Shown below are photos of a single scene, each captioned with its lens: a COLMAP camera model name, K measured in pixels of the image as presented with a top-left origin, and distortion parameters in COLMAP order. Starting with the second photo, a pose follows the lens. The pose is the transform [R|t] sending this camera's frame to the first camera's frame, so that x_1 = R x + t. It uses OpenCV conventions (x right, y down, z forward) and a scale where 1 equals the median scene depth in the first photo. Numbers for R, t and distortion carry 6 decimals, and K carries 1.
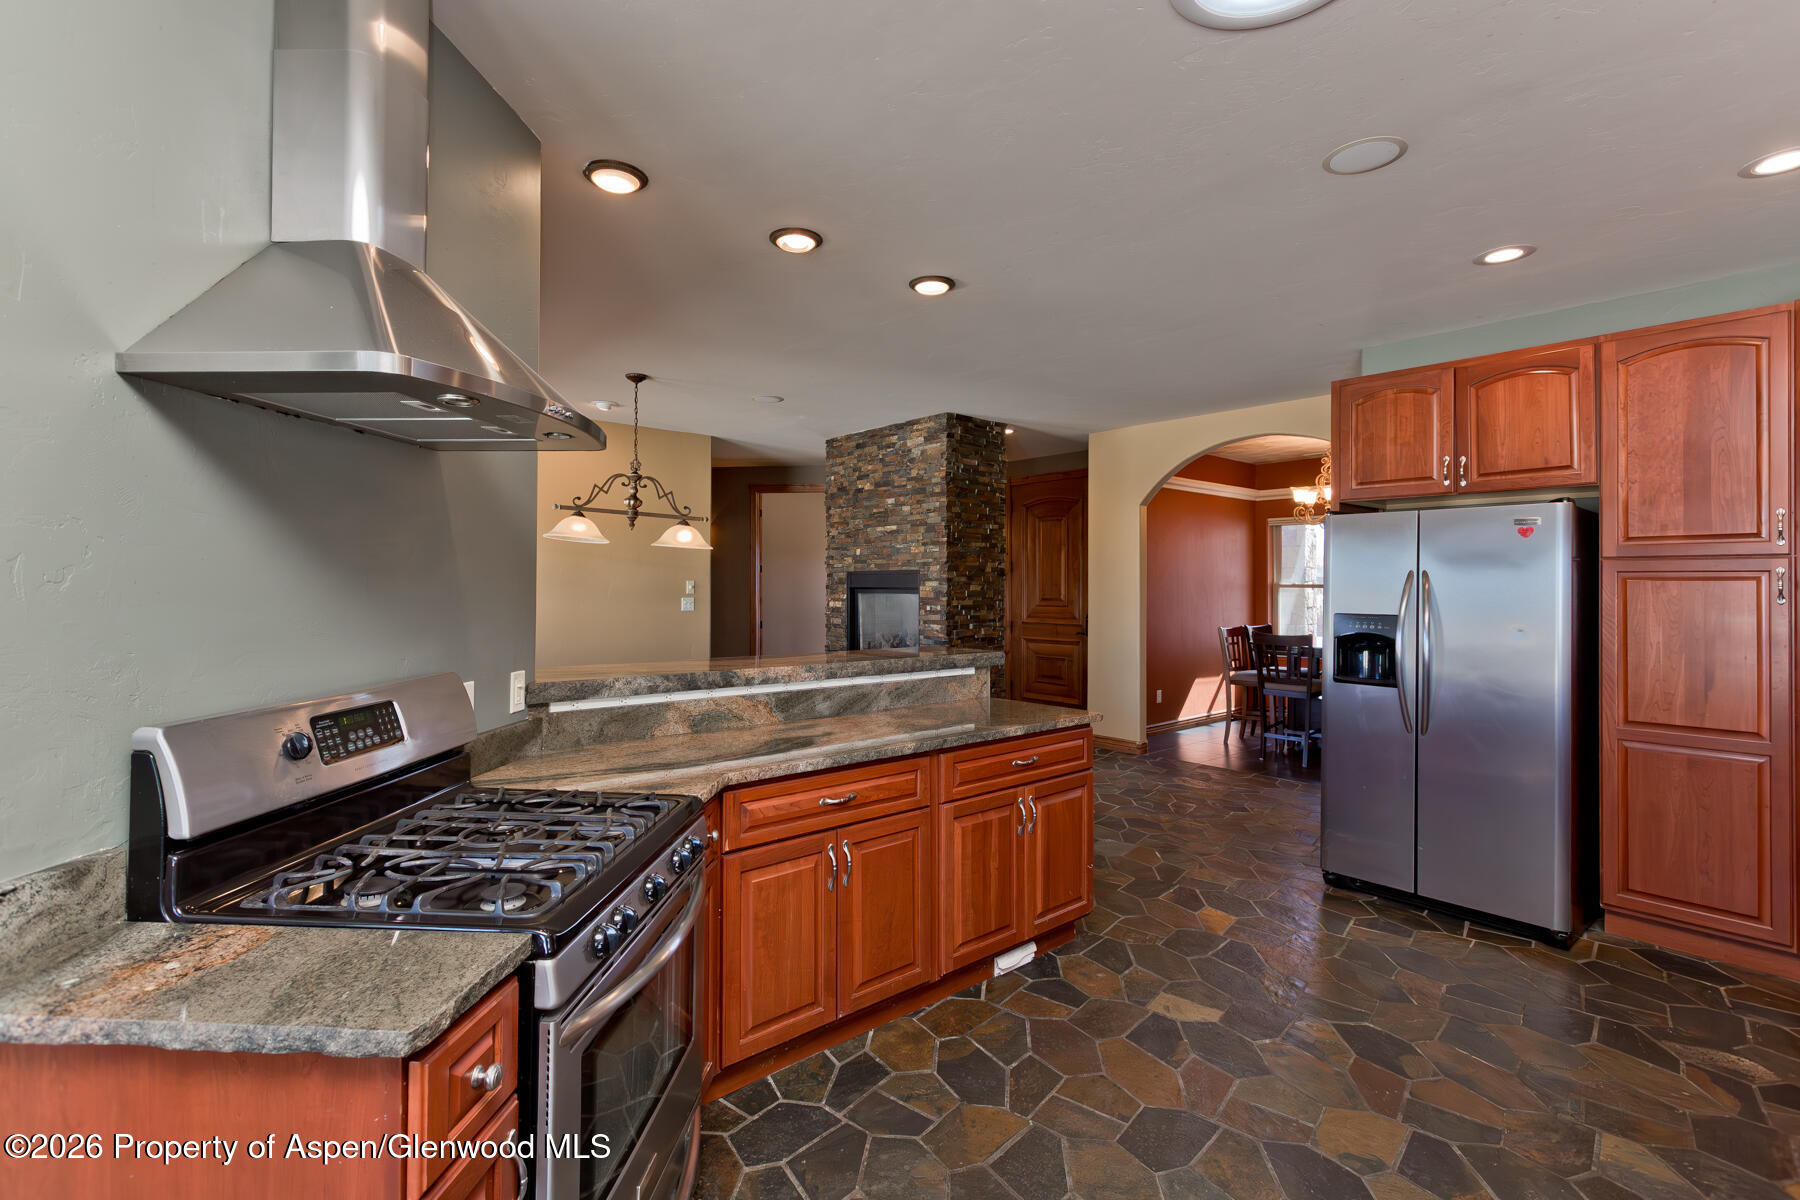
lens RADIAL K [[809.6, 0, 894.4], [0, 809.6, 586.5], [0, 0, 1]] dist [-0.002422, 0.000389]
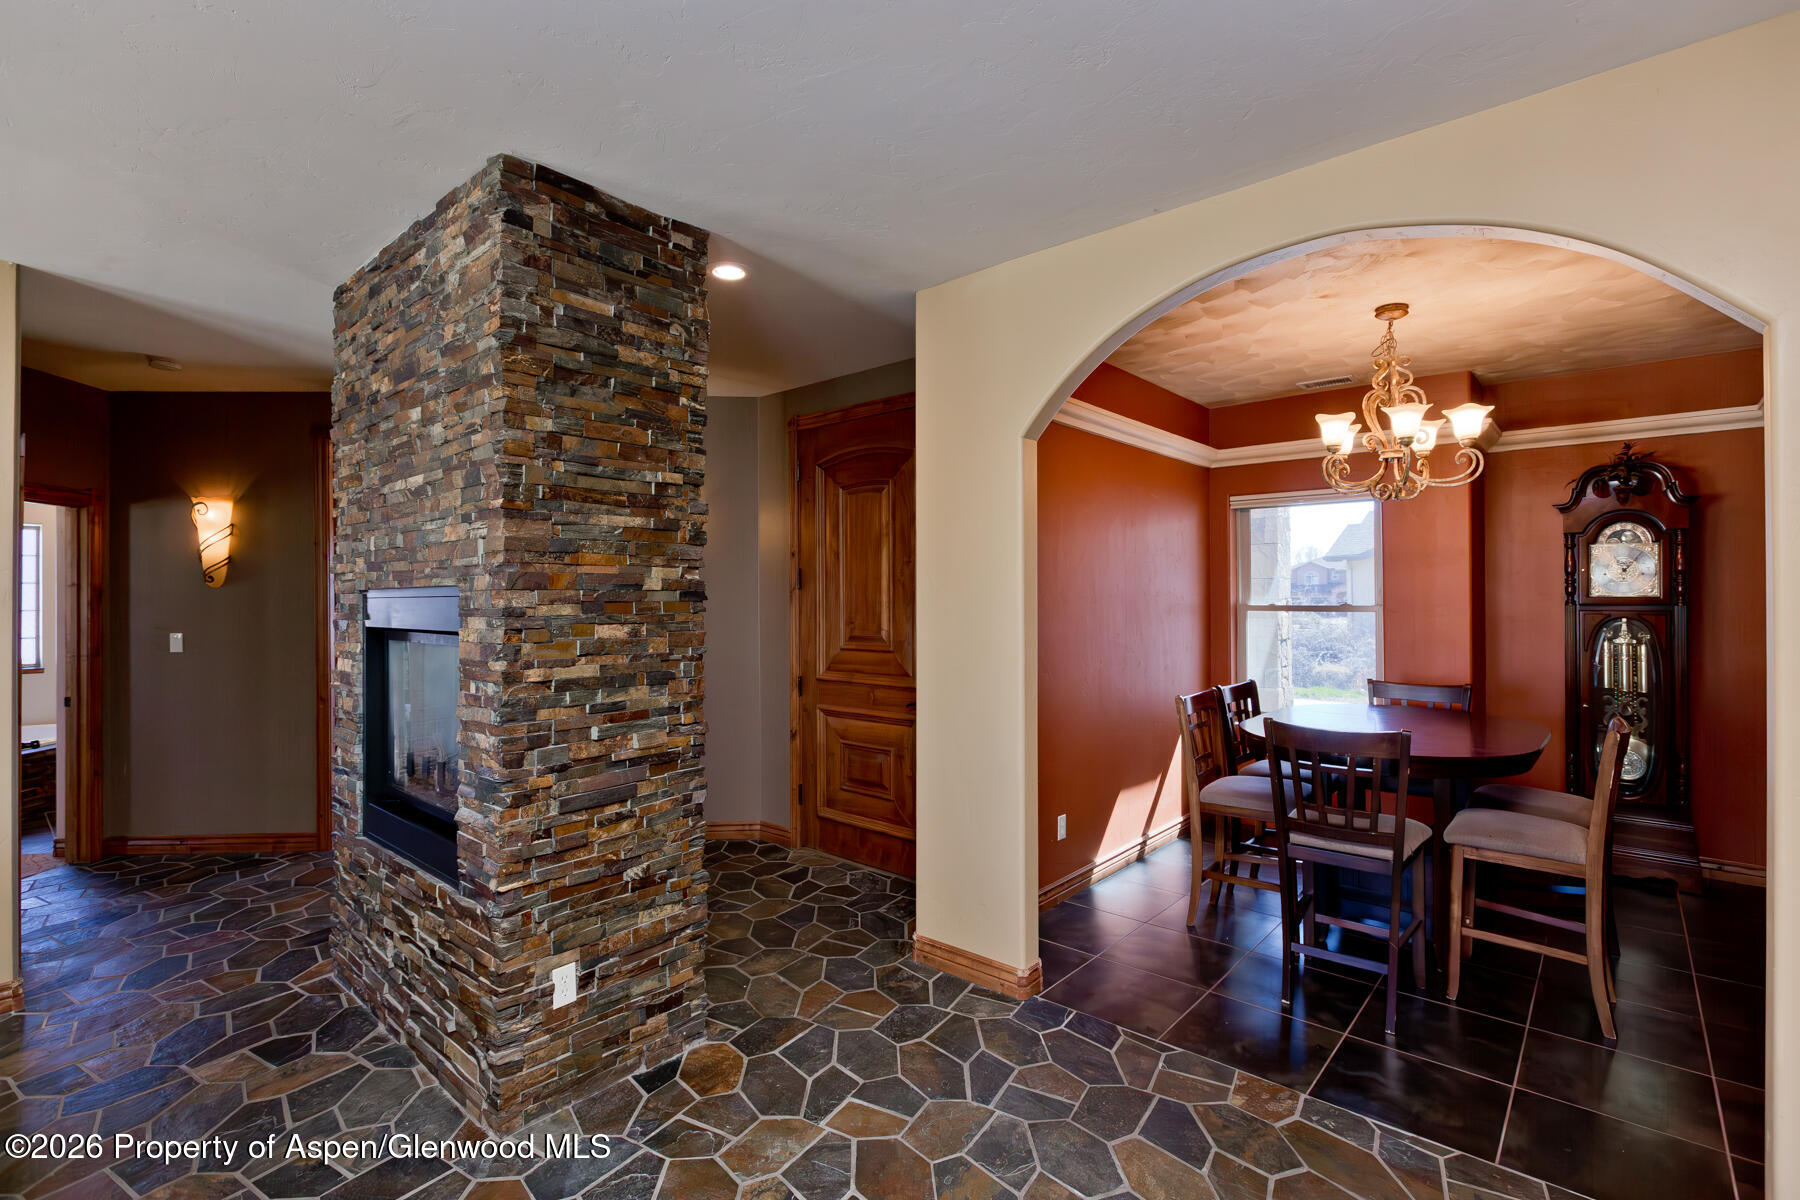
lens RADIAL K [[829.5, 0, 898.7], [0, 829.5, 598.7], [0, 0, 1]] dist [-0.004055, -0.000221]
pose [[0.990396, -0.006806, 0.138092, 0.171985], [0.006915, 0.999976, -0.000307, -0.012444], [-0.138086, 0.001259, 0.990419, 0.554570]]
